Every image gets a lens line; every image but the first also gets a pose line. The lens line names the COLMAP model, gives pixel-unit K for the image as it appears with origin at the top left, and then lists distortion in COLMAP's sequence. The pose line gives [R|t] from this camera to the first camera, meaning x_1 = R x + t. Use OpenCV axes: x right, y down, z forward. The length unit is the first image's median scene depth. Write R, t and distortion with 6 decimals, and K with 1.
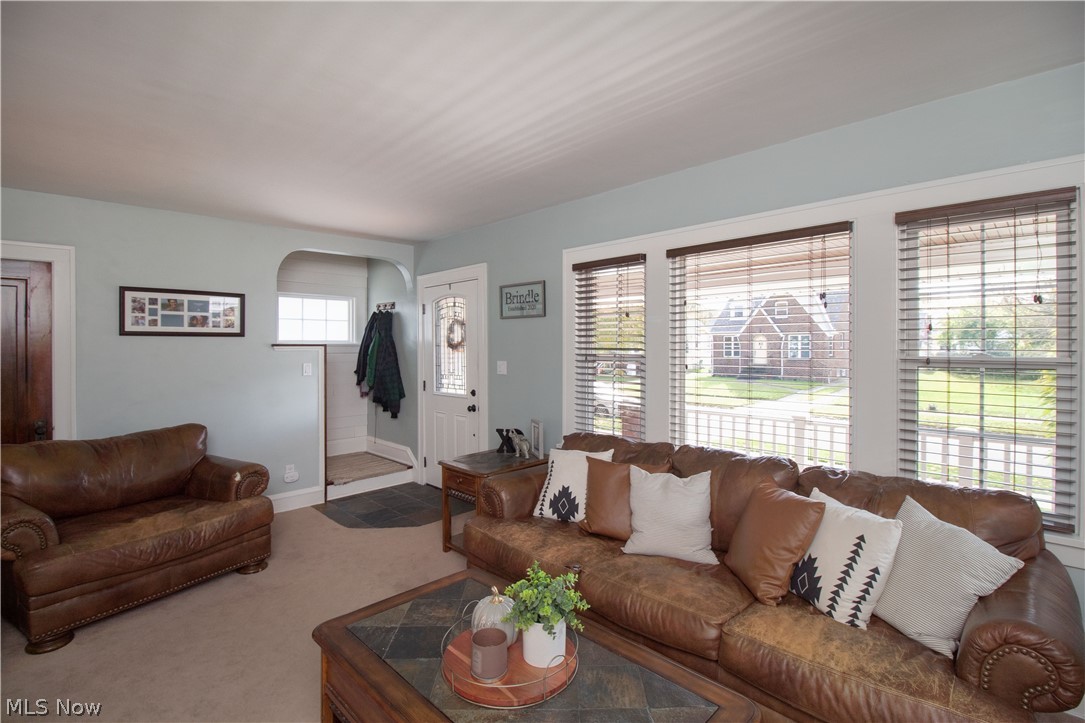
lens RADIAL K [[499.6, 0, 547.0], [0, 499.6, 347.2], [0, 0, 1]] dist [0.001075, -0.013128]
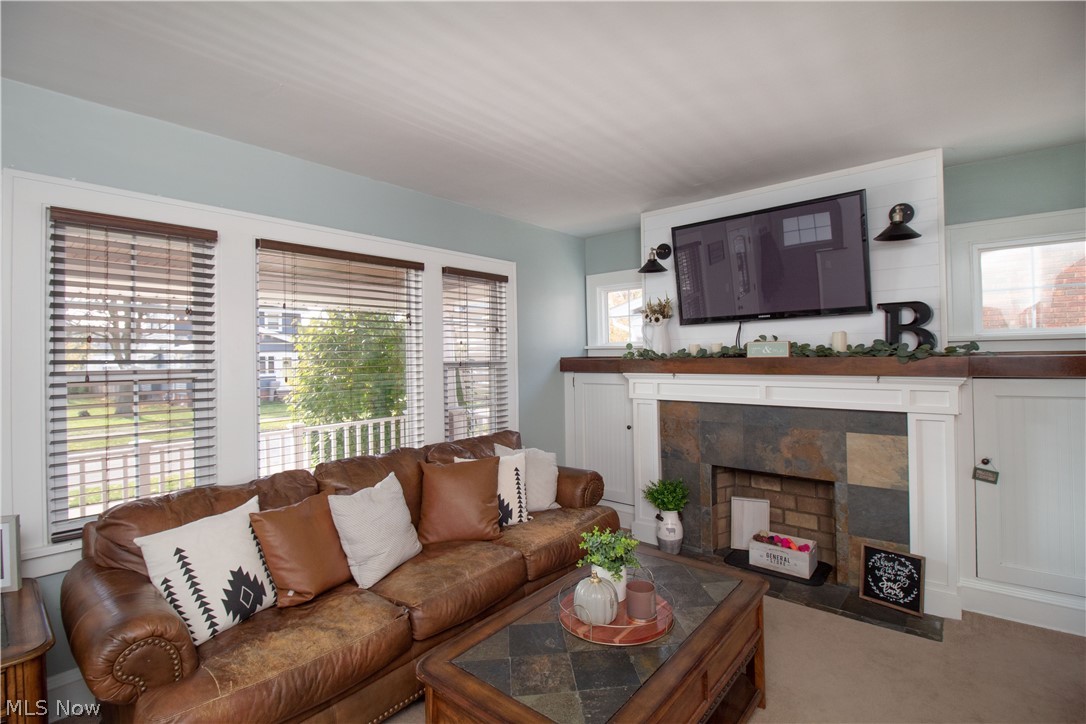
lens RADIAL K [[500.0, 0, 547.5], [0, 500.0, 347.7], [0, 0, 1]] dist [0.001075, -0.013128]
pose [[-0.086705, 0.011298, 0.996170, -0.858381], [0.008304, 0.999909, -0.010617, -0.004160], [-0.996199, 0.007352, -0.086791, 0.848911]]
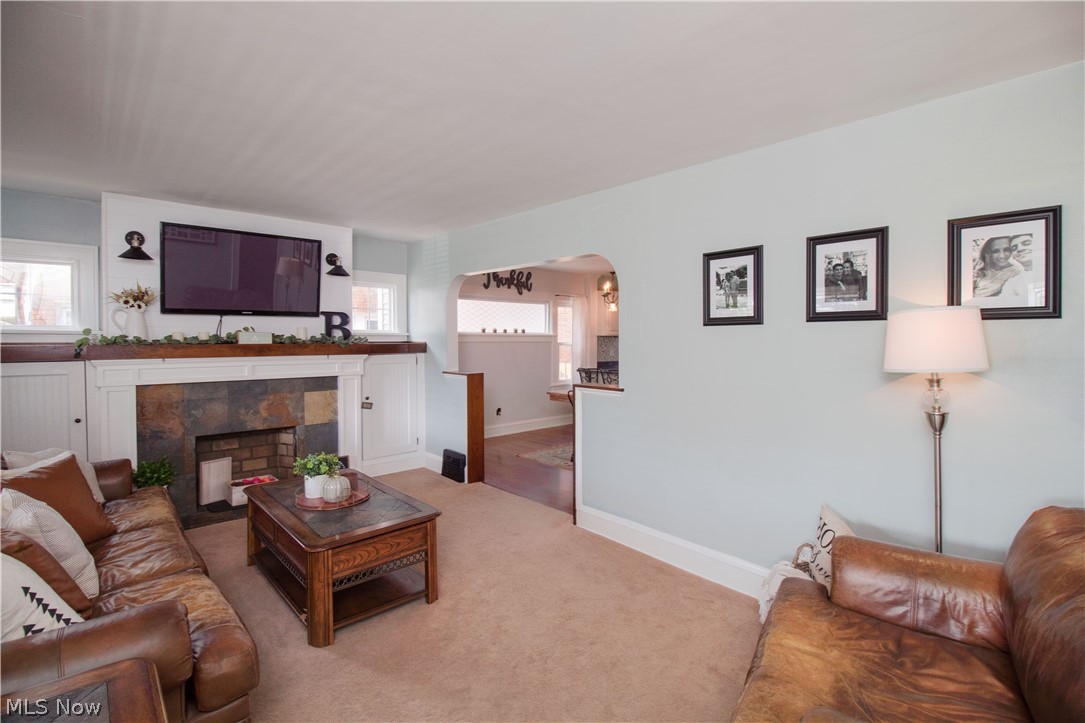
lens RADIAL K [[499.6, 0, 547.0], [0, 499.6, 347.2], [0, 0, 1]] dist [0.001075, -0.013128]
pose [[-0.999477, -0.007738, 0.031402, -0.658592], [-0.007409, 0.999917, 0.010577, -0.002023], [-0.031481, 0.010339, -0.999451, 2.014535]]
